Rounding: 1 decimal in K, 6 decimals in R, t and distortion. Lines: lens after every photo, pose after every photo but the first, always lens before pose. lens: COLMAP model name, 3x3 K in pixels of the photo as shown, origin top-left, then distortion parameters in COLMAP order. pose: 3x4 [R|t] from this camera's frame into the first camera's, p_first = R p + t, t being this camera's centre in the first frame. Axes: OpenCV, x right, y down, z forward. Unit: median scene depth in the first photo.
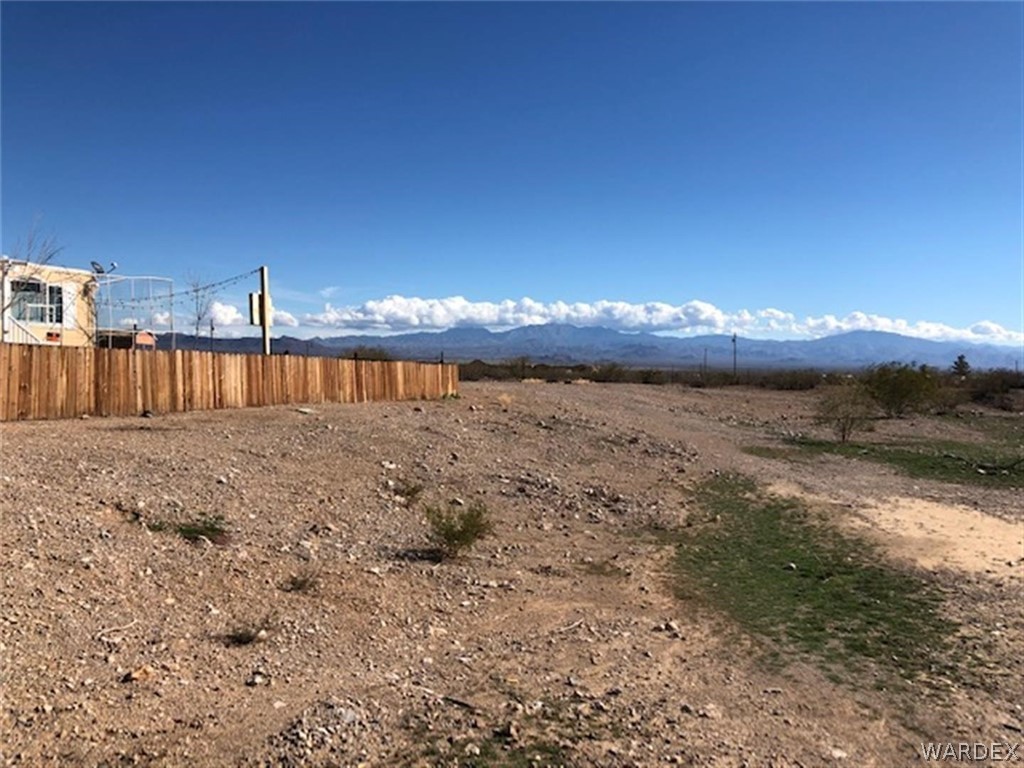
lens RADIAL K [[815.9, 0, 499.2], [0, 815.9, 366.8], [0, 0, 1]] dist [0.054334, -0.063110]
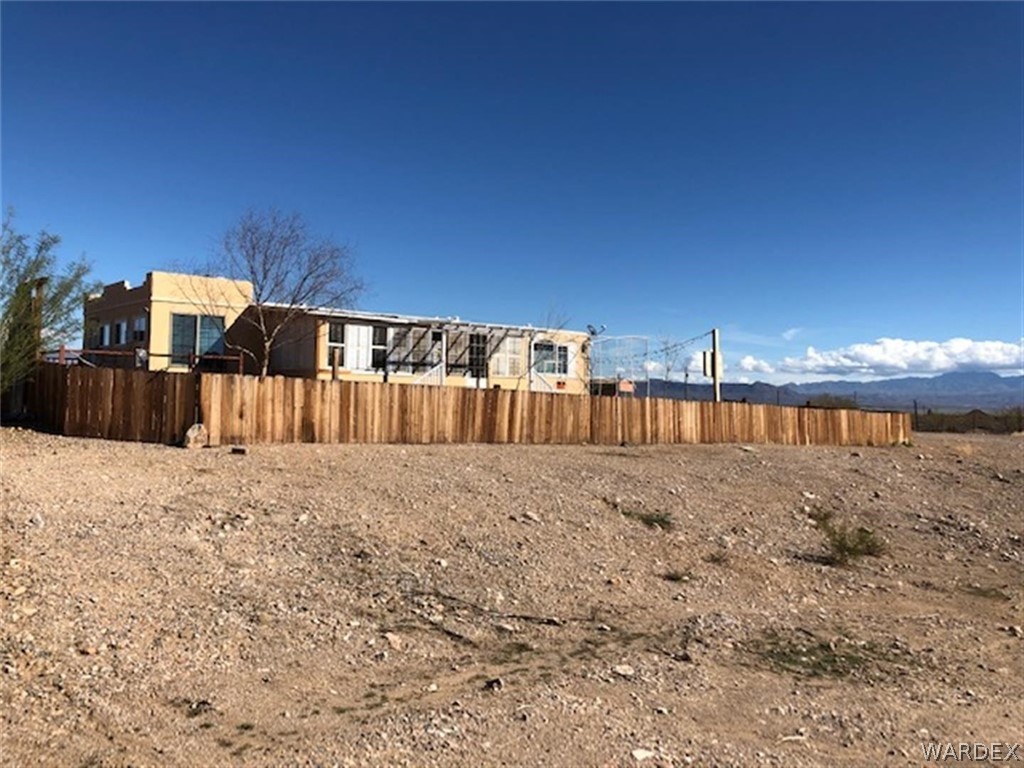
lens RADIAL K [[815.9, 0, 499.2], [0, 815.9, 366.8], [0, 0, 1]] dist [0.054334, -0.063110]
pose [[0.845441, -0.008156, -0.534006, 0.079509], [-0.021153, 0.998587, -0.048741, -0.000227], [0.533649, 0.052503, 0.844075, -0.172219]]
